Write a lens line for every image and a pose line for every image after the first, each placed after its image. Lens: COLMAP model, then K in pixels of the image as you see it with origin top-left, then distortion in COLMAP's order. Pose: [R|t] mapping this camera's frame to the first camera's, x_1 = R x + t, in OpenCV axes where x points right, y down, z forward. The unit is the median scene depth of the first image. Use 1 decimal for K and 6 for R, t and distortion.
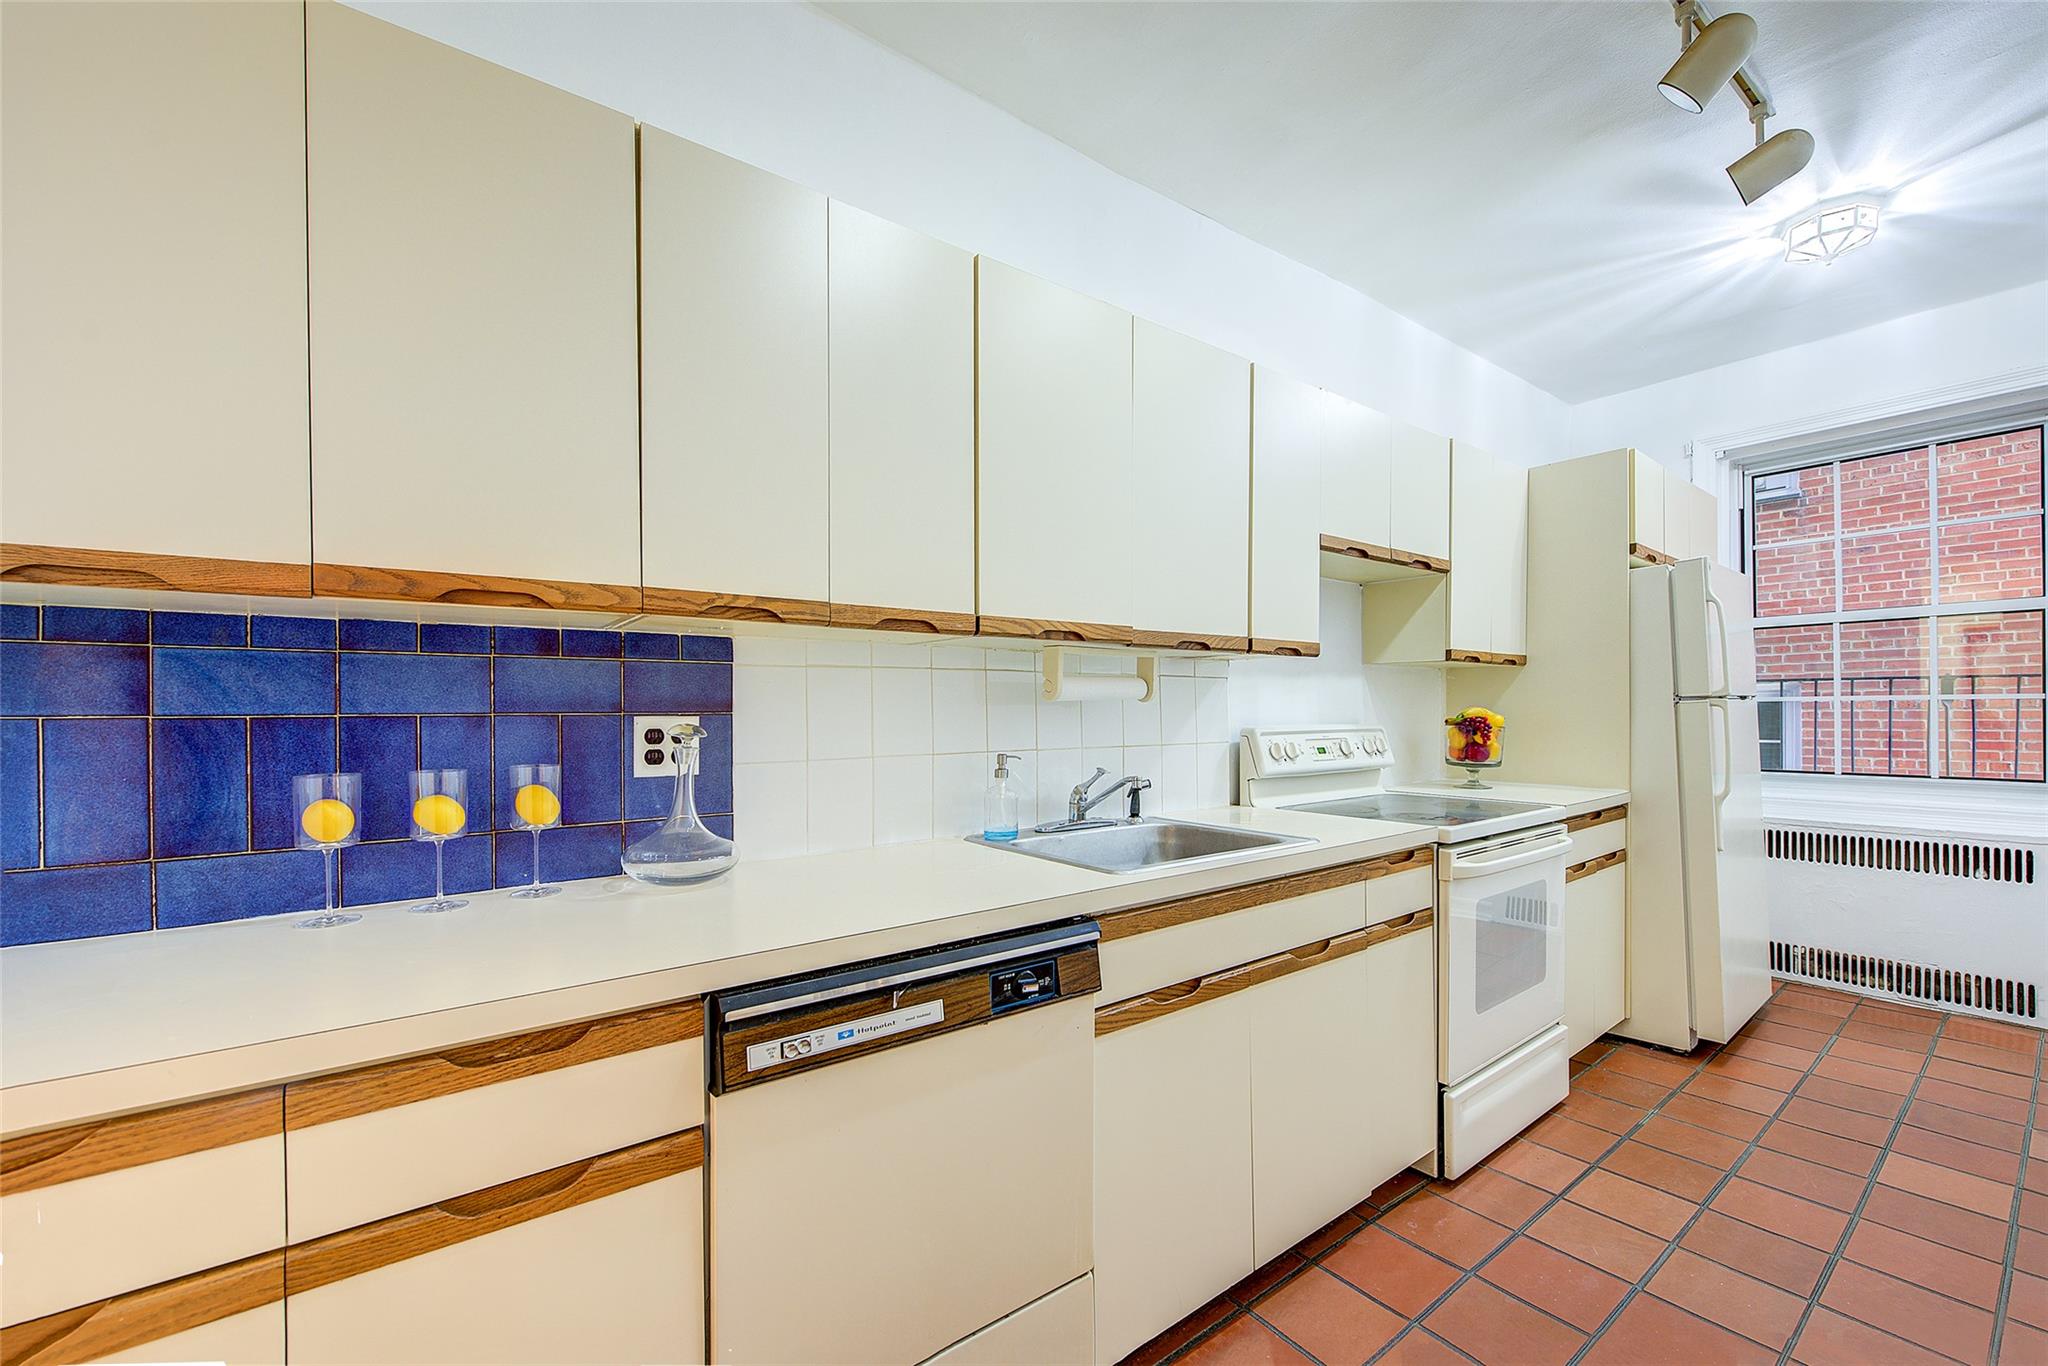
lens RADIAL K [[858.8, 0, 1037.5], [0, 858.8, 692.2], [0, 0, 1]] dist [0.008589, 0.000087]
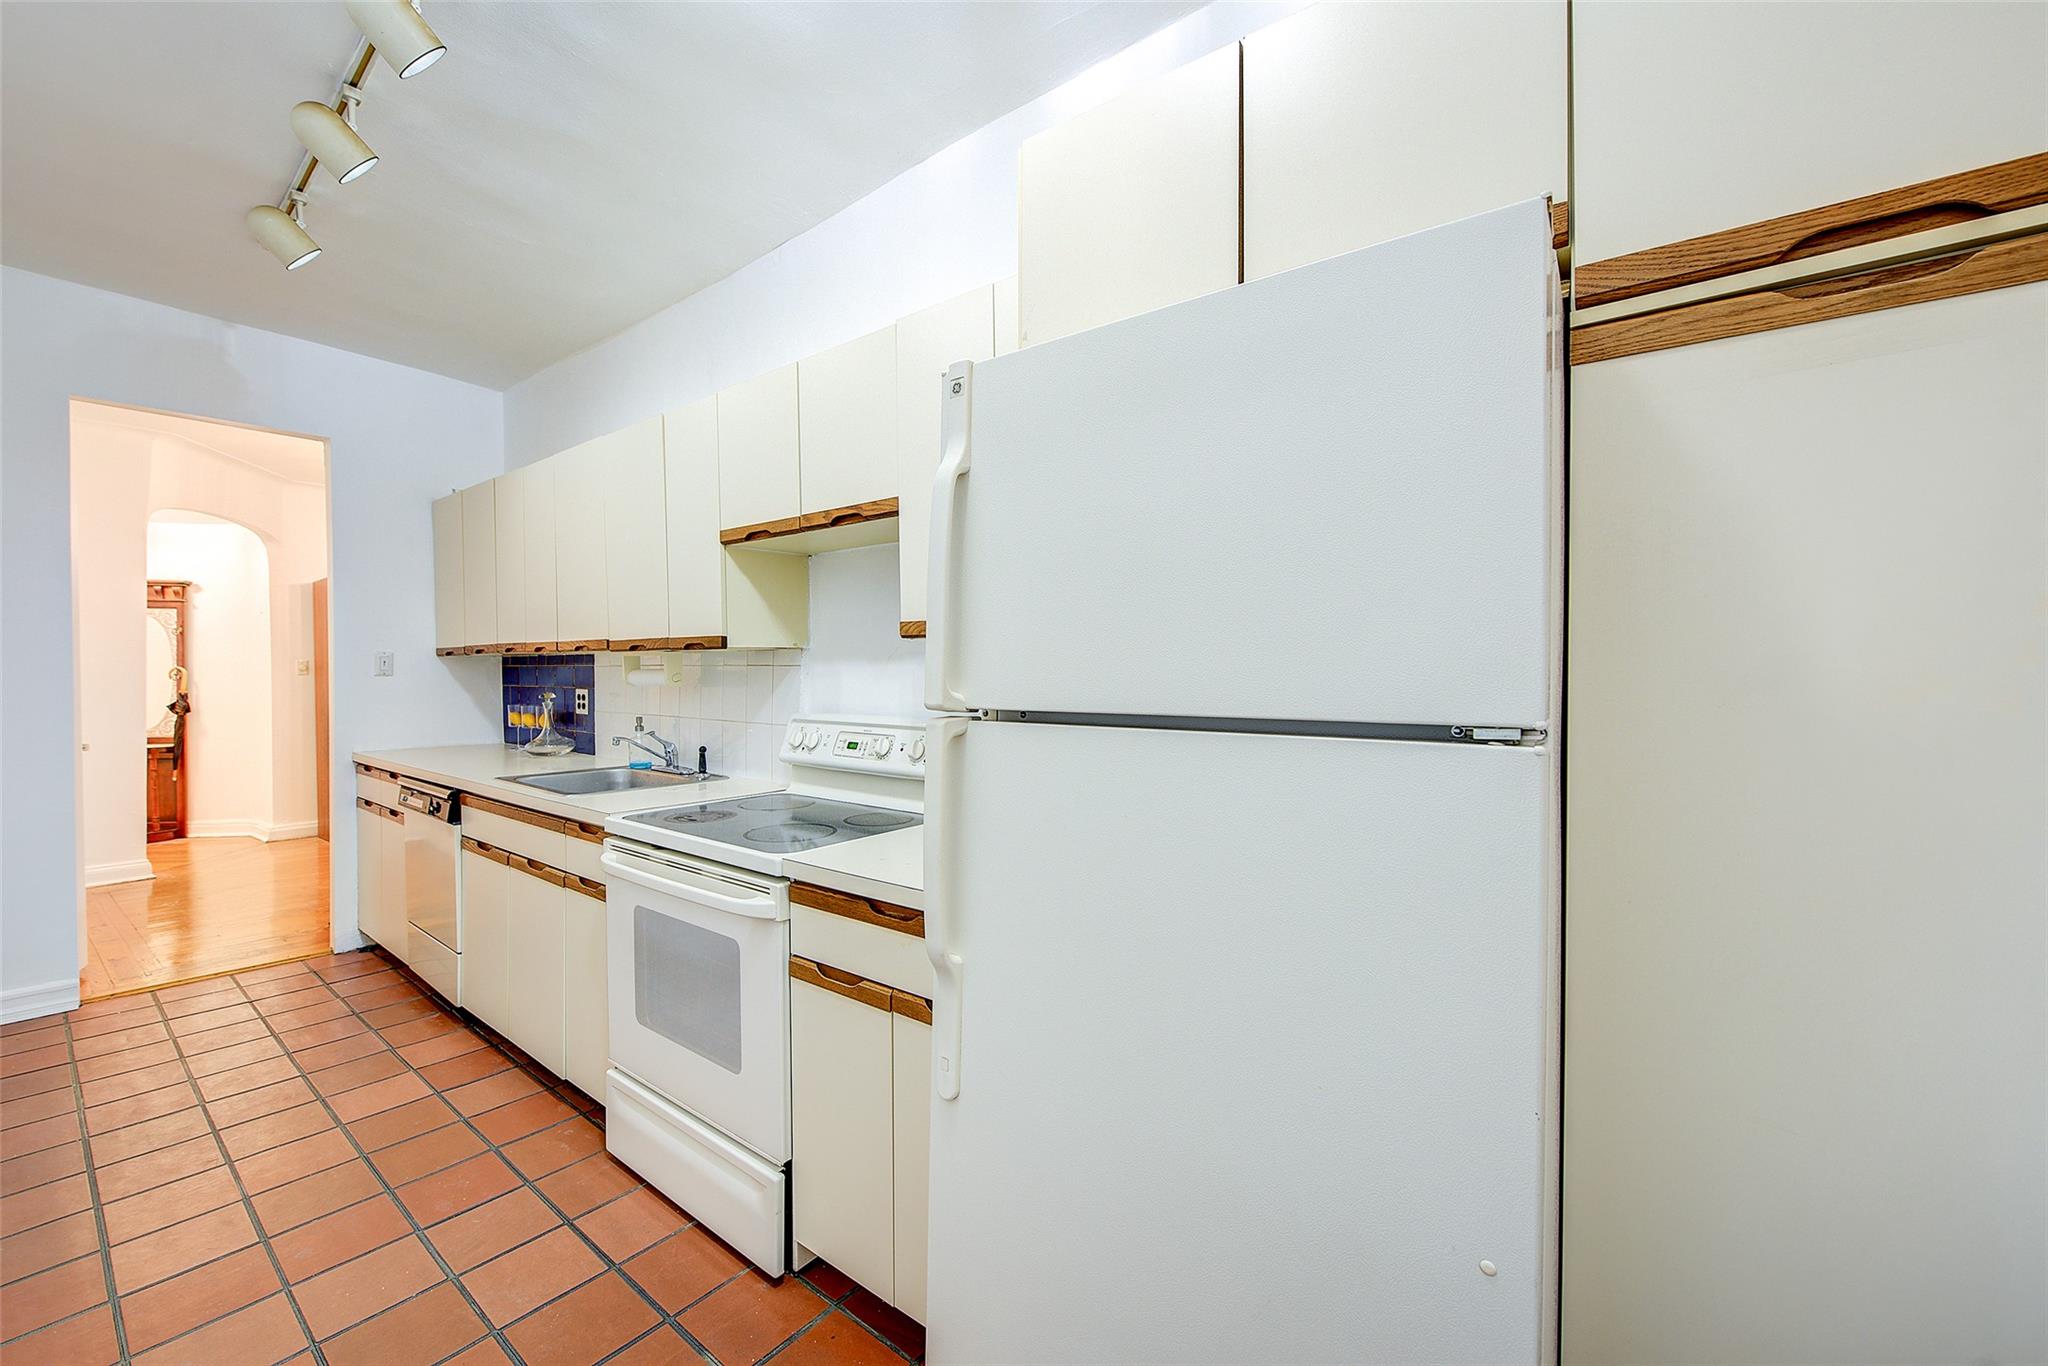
lens RADIAL K [[807.0, 0, 1019.4], [0, 807.0, 681.1], [0, 0, 1]] dist [0.002355, -0.001767]
pose [[0.229705, 0.012723, -0.973177, 1.364762], [0.006284, 0.999874, 0.014555, -0.012633], [0.973240, -0.009459, 0.229597, 1.120872]]
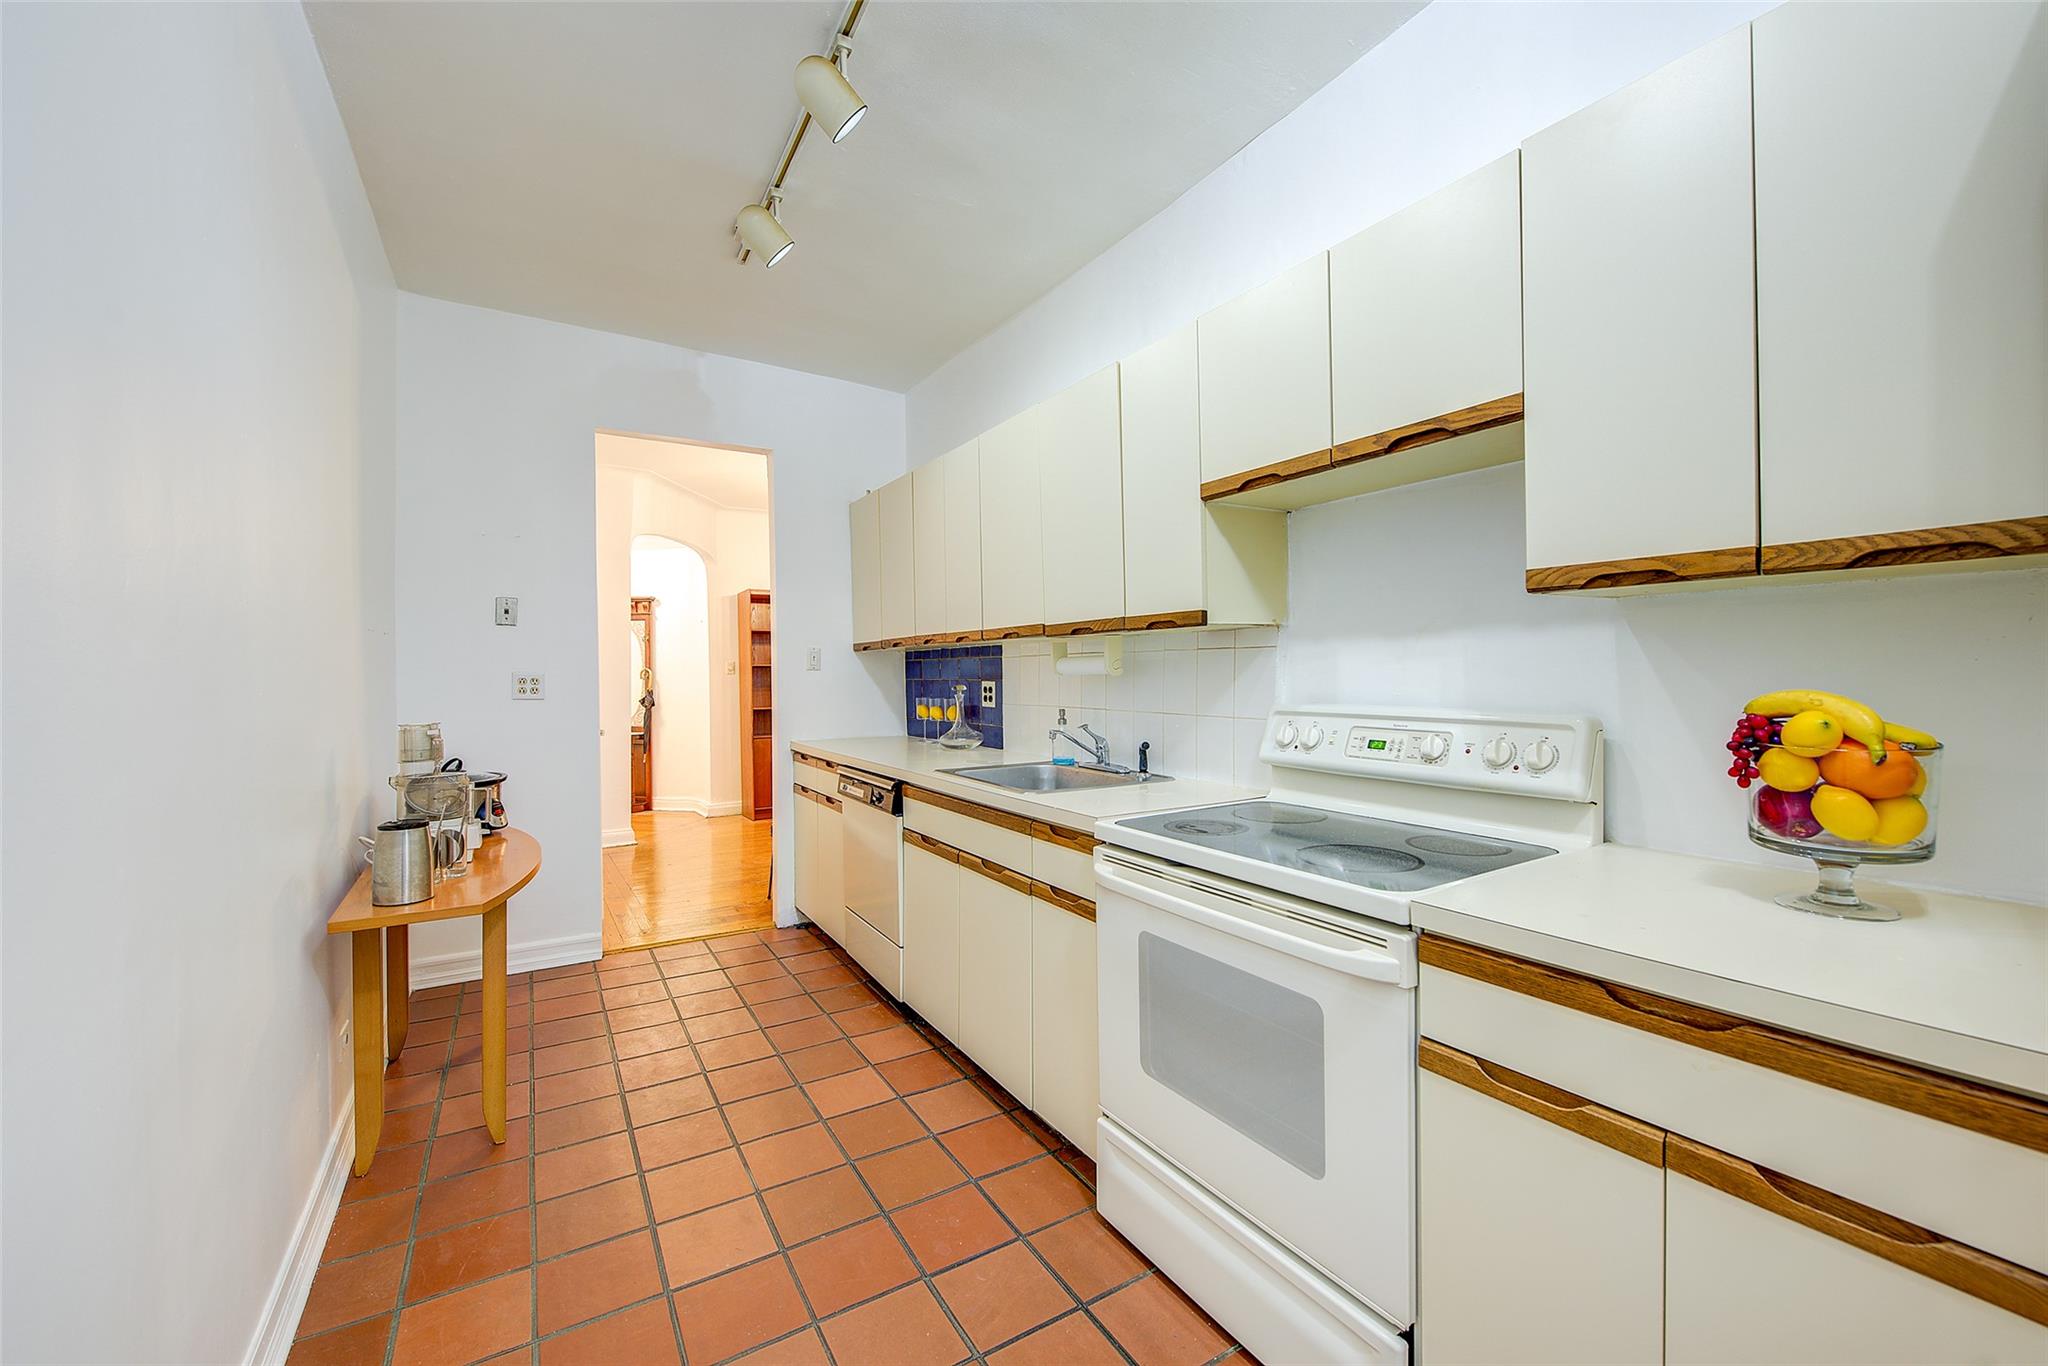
lens RADIAL K [[807.0, 0, 1030.5], [0, 807.0, 681.9], [0, 0, 1]] dist [0.002355, -0.001767]
pose [[-0.111234, 0.011203, -0.993731, 1.162592], [0.015050, 0.999841, 0.009587, 0.006901], [0.993680, -0.013889, -0.111385, 0.912101]]
